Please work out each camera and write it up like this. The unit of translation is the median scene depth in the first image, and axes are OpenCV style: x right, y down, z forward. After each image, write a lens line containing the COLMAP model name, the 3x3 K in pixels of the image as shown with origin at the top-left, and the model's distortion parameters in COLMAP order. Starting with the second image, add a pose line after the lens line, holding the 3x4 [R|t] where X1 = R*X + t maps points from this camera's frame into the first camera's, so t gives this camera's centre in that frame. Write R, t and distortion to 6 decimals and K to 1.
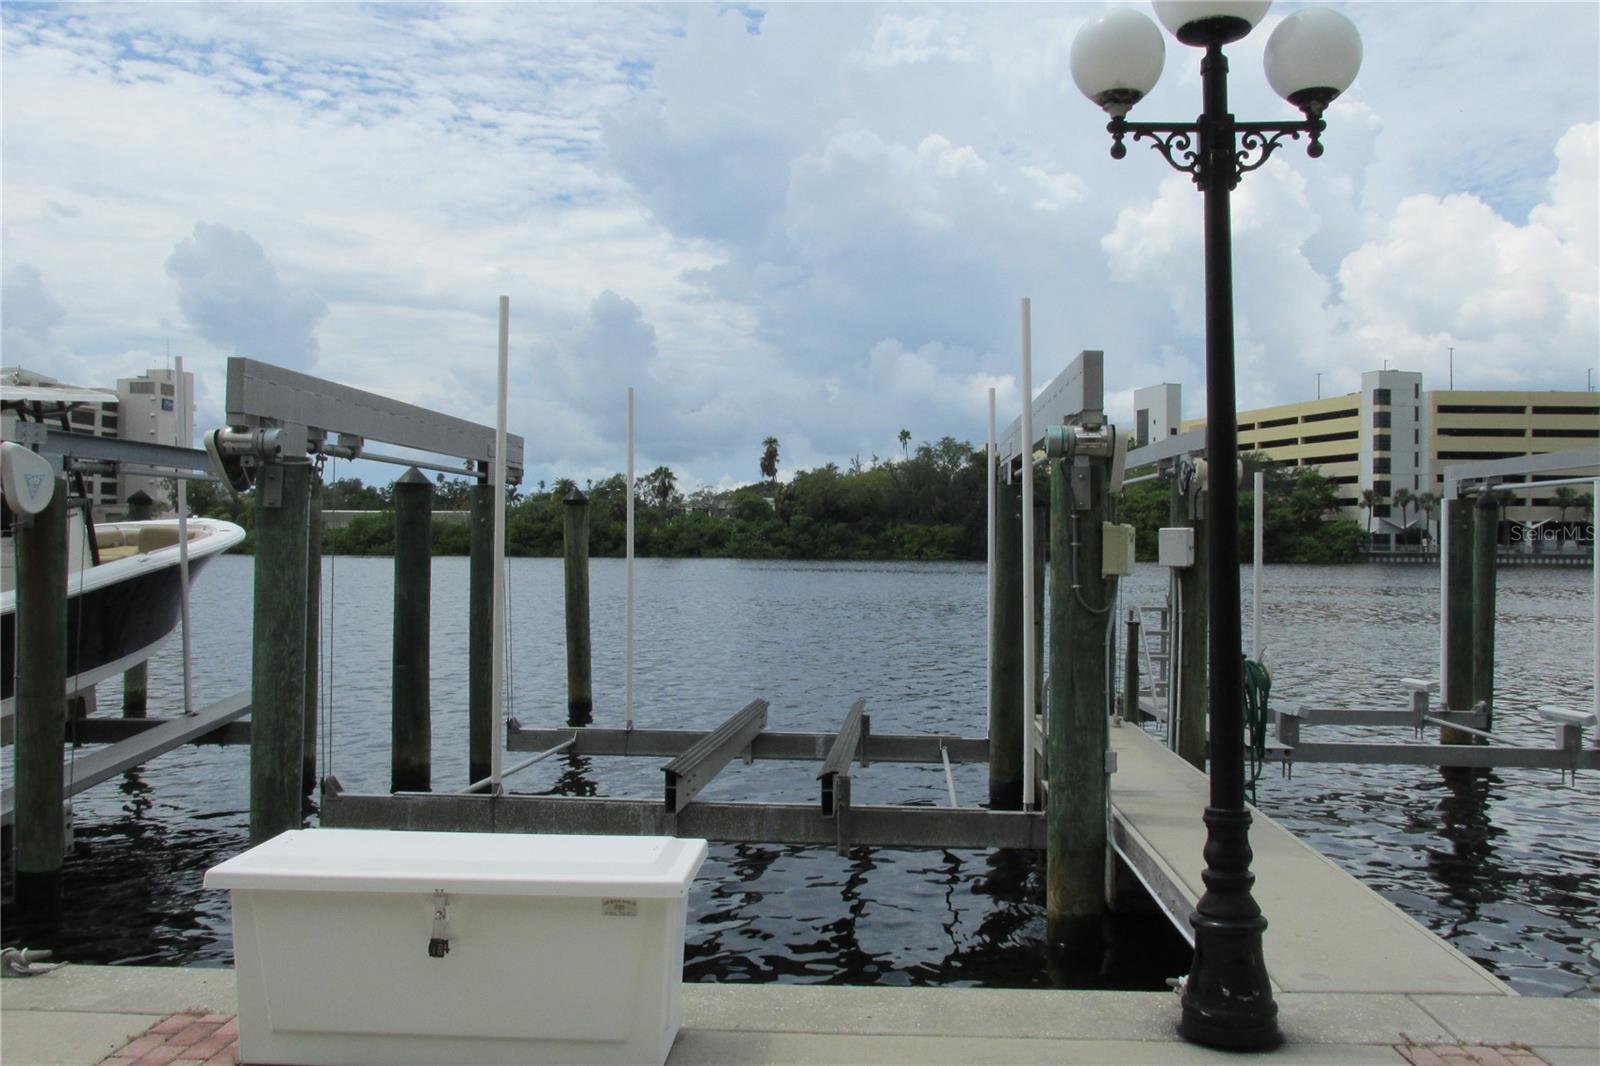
lens RADIAL K [[1342.1, 0, 804.4], [0, 1342.1, 524.0], [0, 0, 1]] dist [-0.012895, -0.013716]
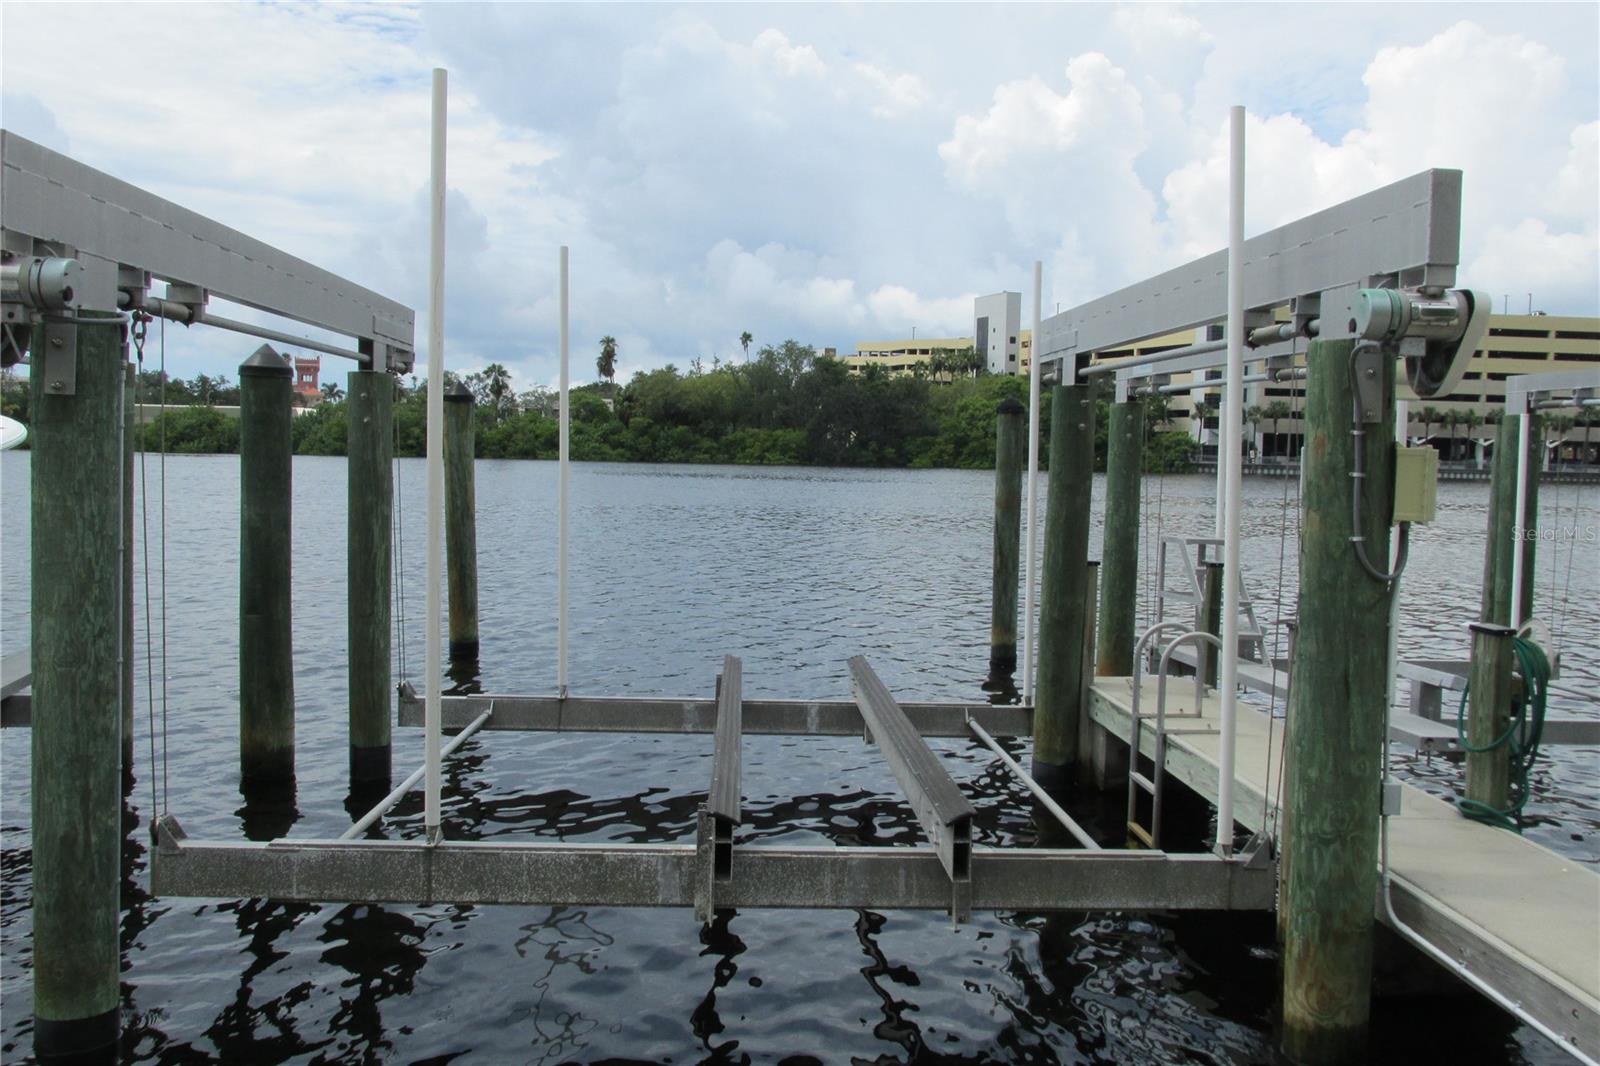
lens RADIAL K [[1342.1, 0, 804.4], [0, 1342.1, 524.0], [0, 0, 1]] dist [-0.012895, -0.013716]
pose [[0.992165, 0.007165, 0.124729, -0.123534], [-0.016090, 0.997369, 0.070690, -0.002271], [-0.123894, -0.072143, 0.989669, 0.318715]]
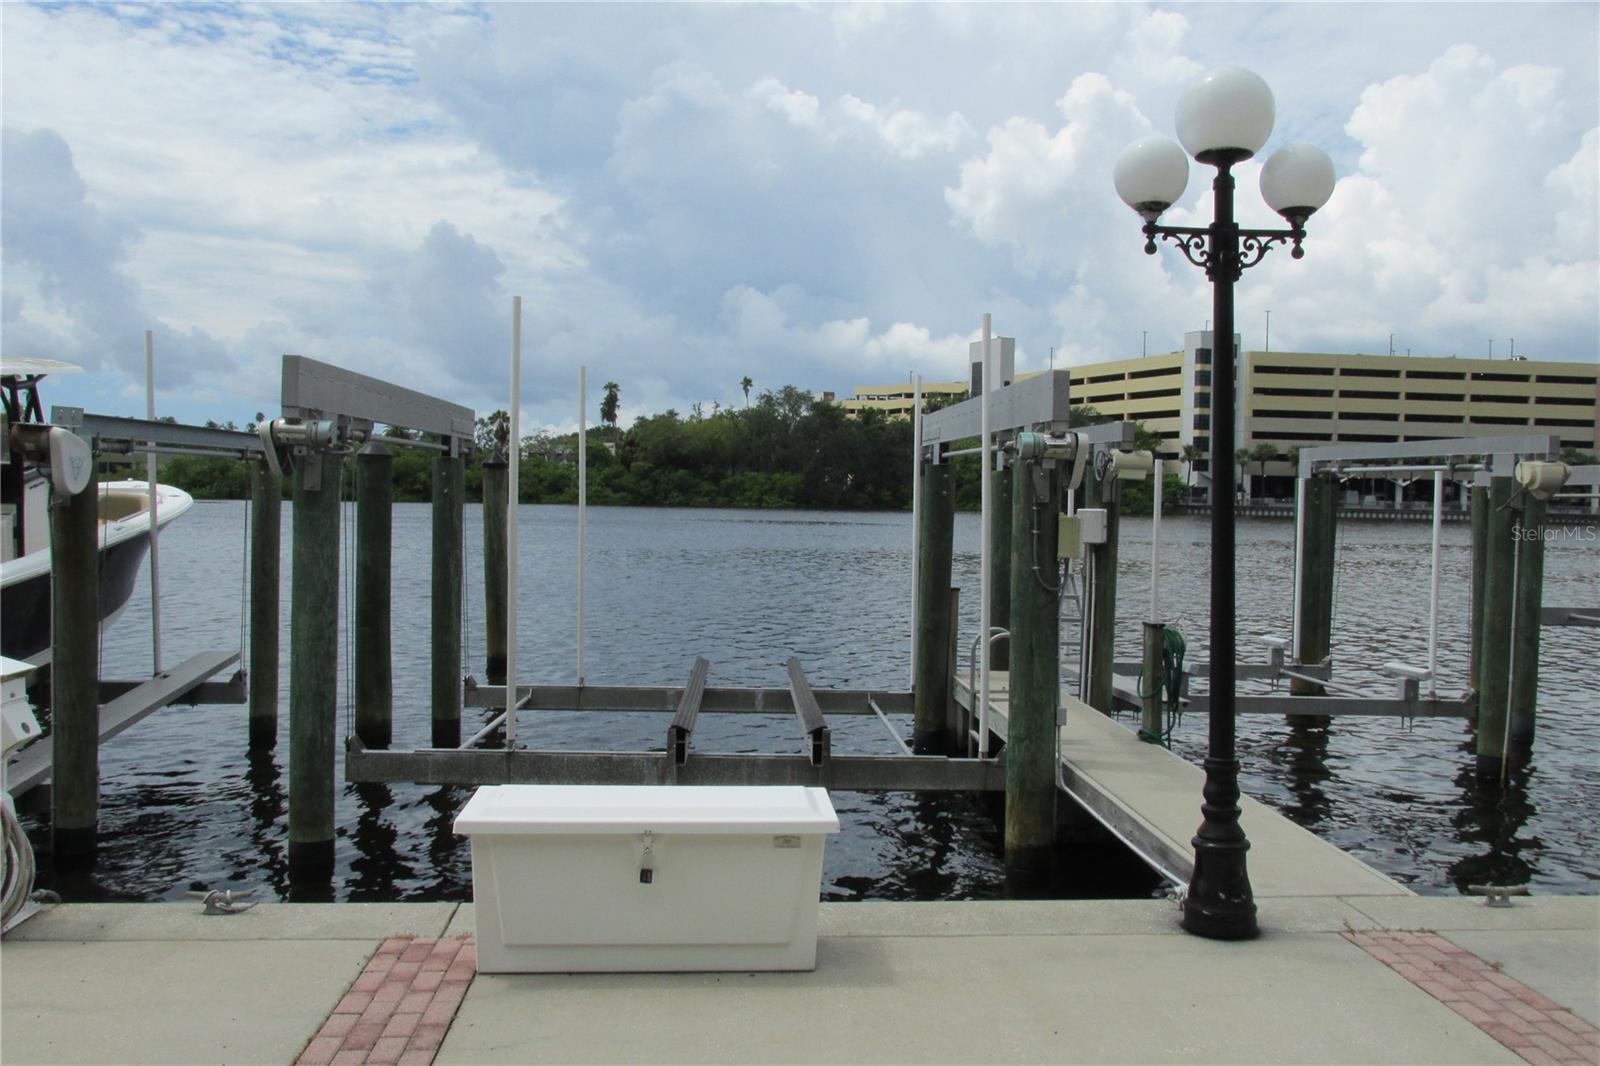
lens RADIAL K [[1342.1, 0, 804.4], [0, 1342.1, 524.0], [0, 0, 1]] dist [-0.012895, -0.013716]
pose [[0.992340, 0.007971, 0.123276, -0.118966], [-0.012957, 0.999127, 0.039705, -0.029778], [-0.122852, -0.040998, 0.991578, -0.113428]]
